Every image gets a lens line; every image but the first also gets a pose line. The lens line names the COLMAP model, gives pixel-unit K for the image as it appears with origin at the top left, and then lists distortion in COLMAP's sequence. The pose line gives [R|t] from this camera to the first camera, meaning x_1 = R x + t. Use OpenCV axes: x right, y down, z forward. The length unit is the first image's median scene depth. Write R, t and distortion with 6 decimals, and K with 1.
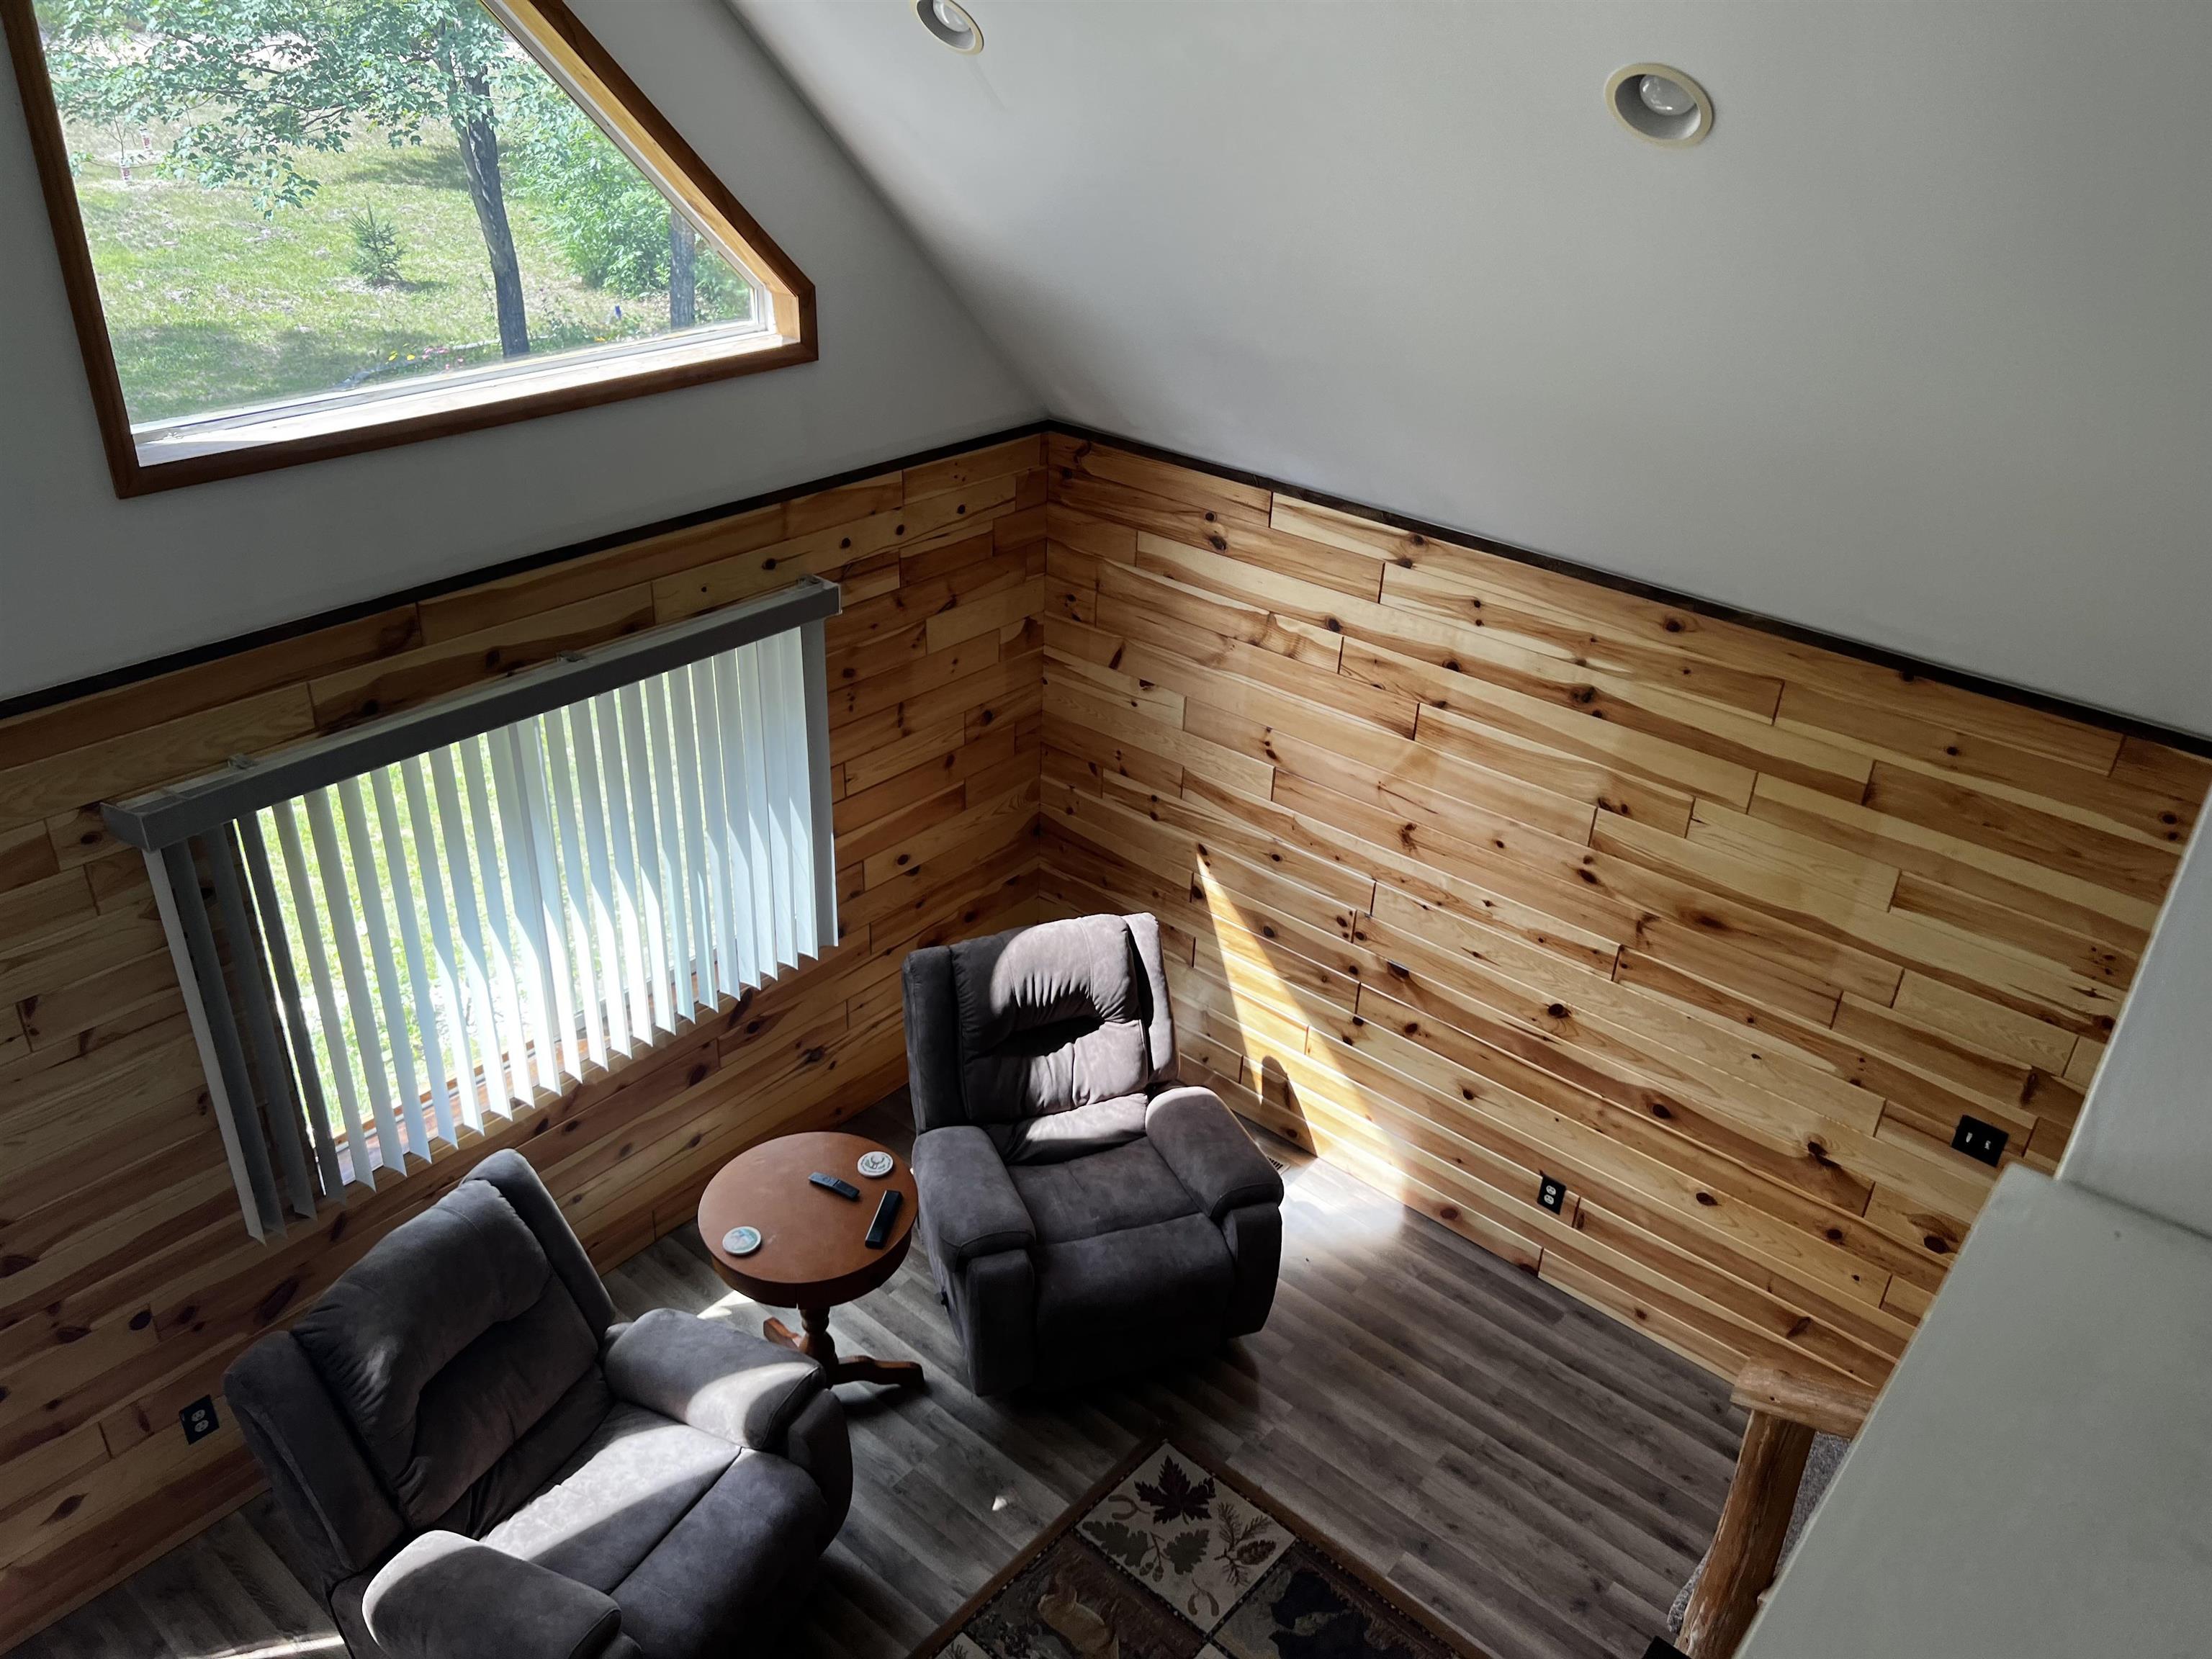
lens RADIAL K [[1655.3, 0, 1133.8], [0, 1655.3, 784.8], [0, 0, 1]] dist [0.054912, -0.064876]
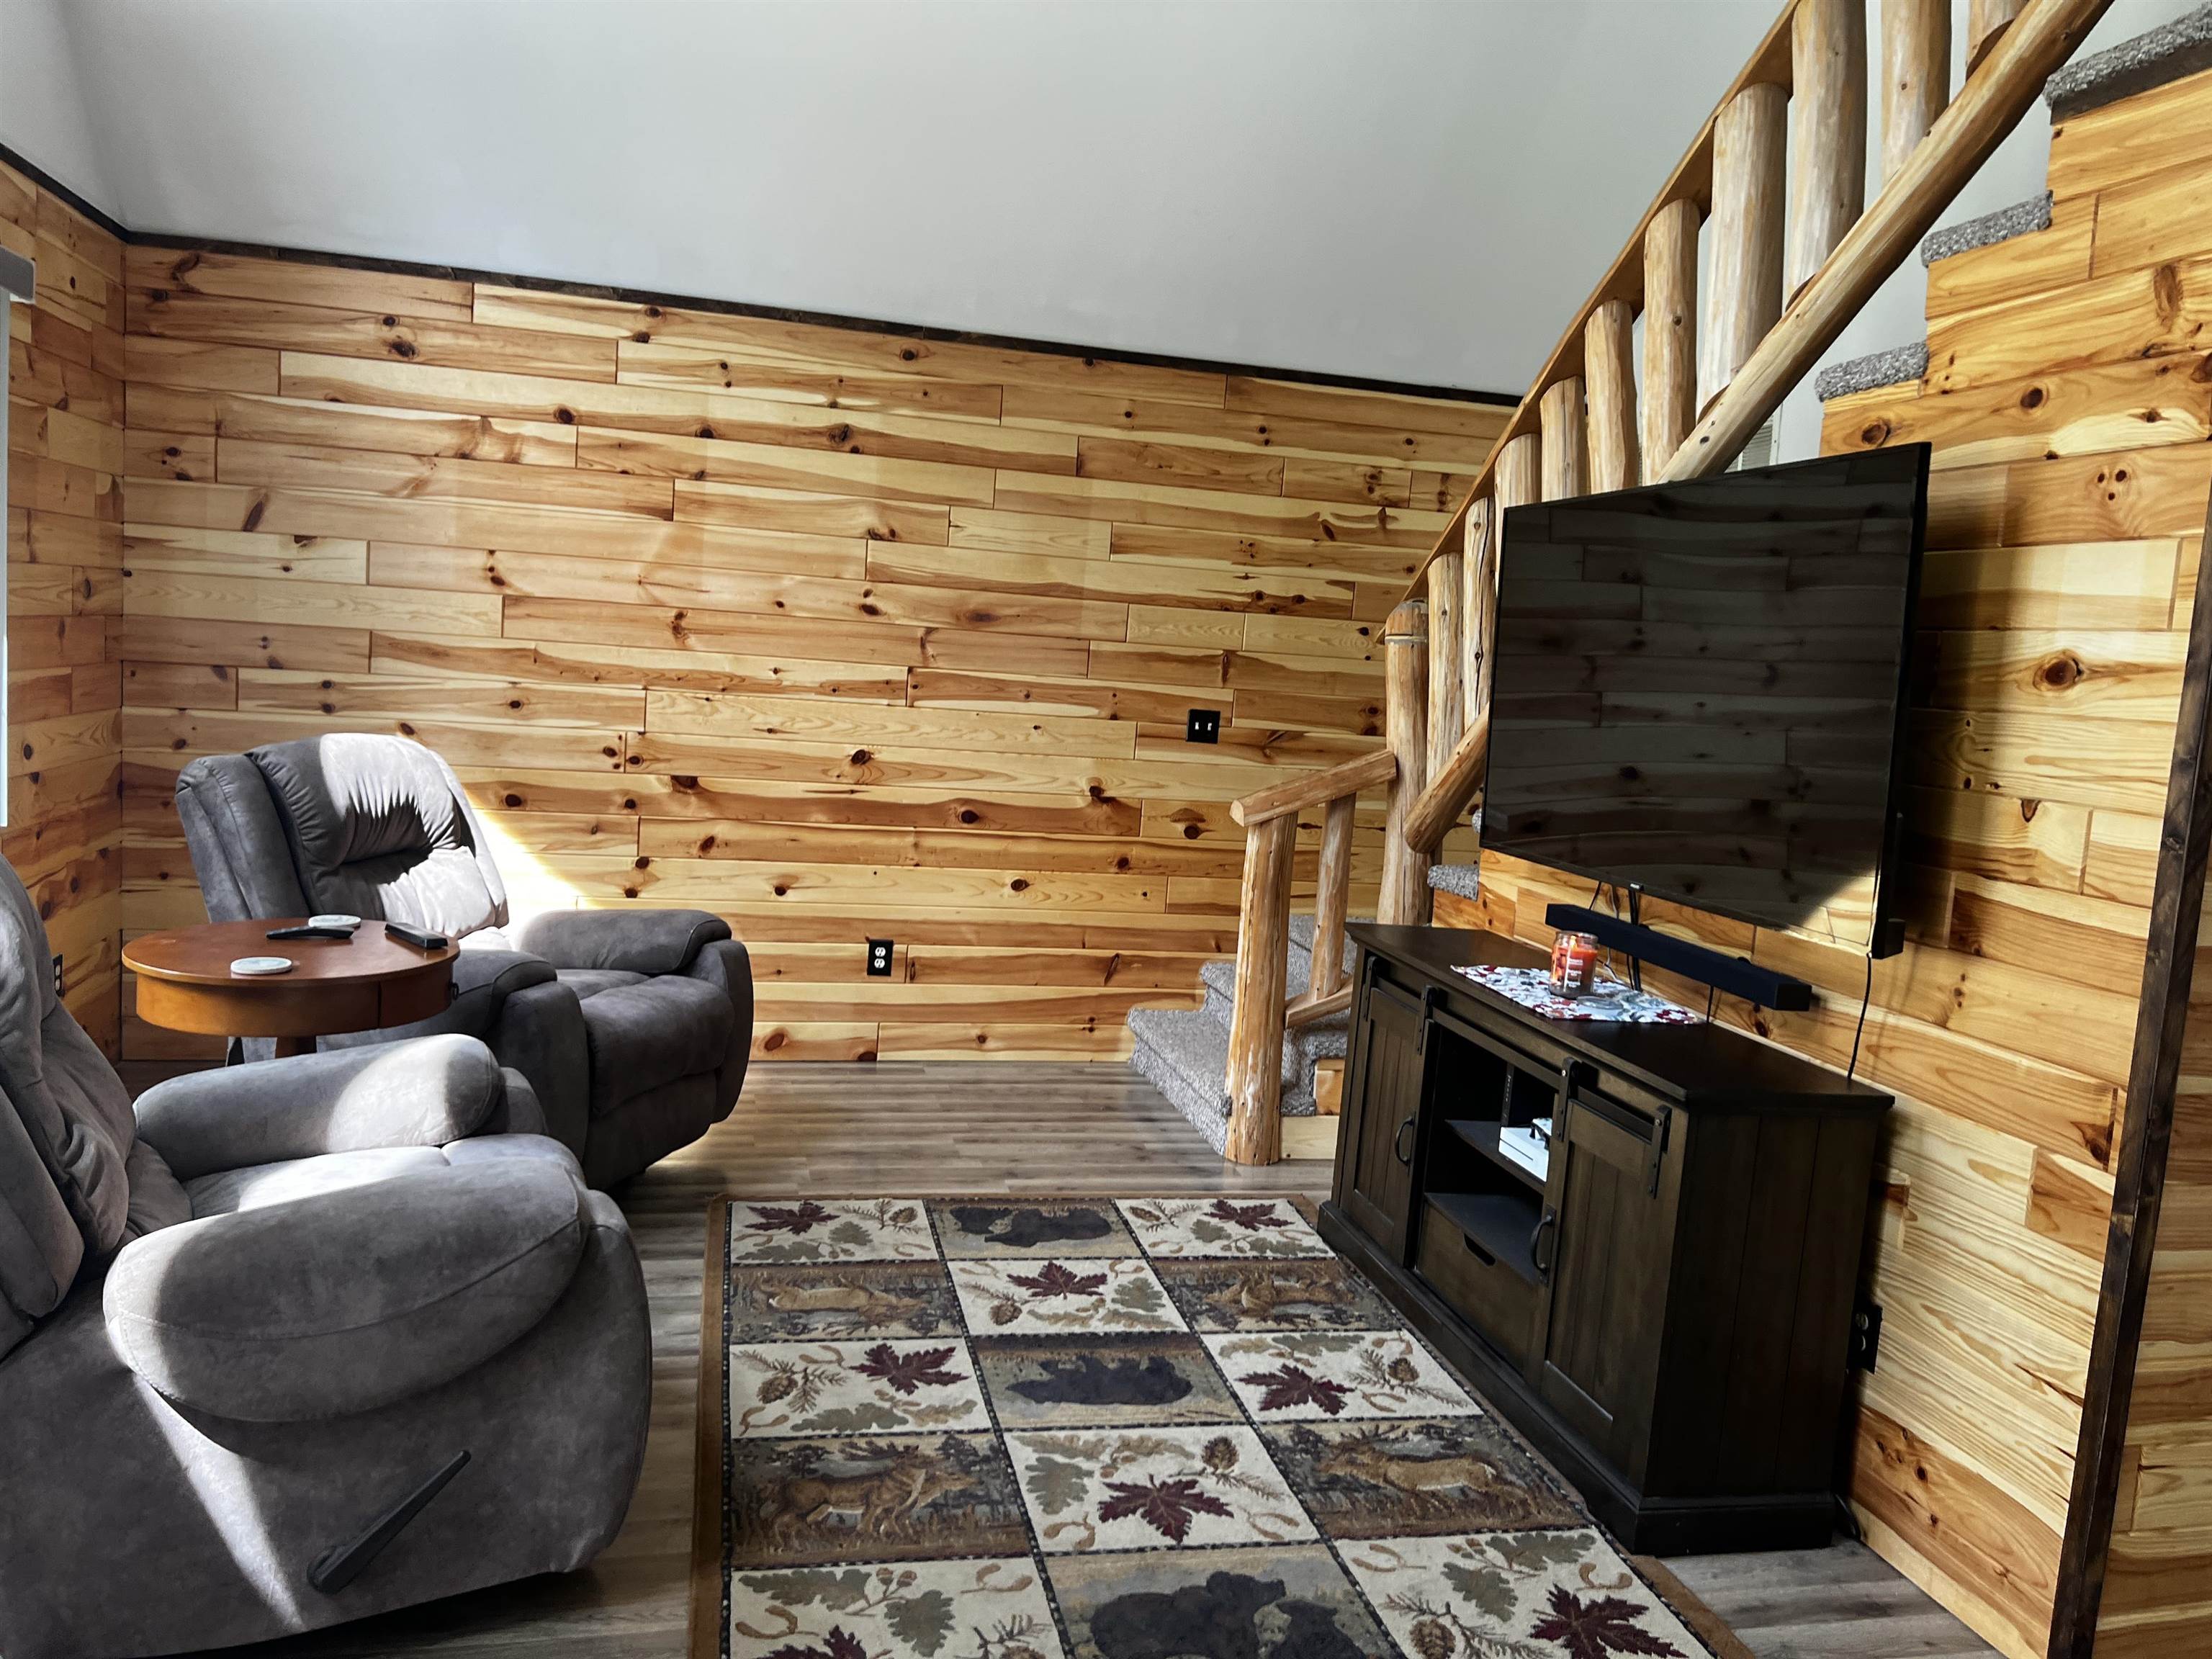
lens RADIAL K [[1655.3, 0, 1116.3], [0, 1655.3, 815.3], [0, 0, 1]] dist [0.054912, -0.064876]
pose [[0.588340, -0.088922, 0.803709, -0.514279], [0.344007, 0.927028, -0.149257, 0.391428], [-0.731789, 0.364295, 0.575998, 0.283422]]
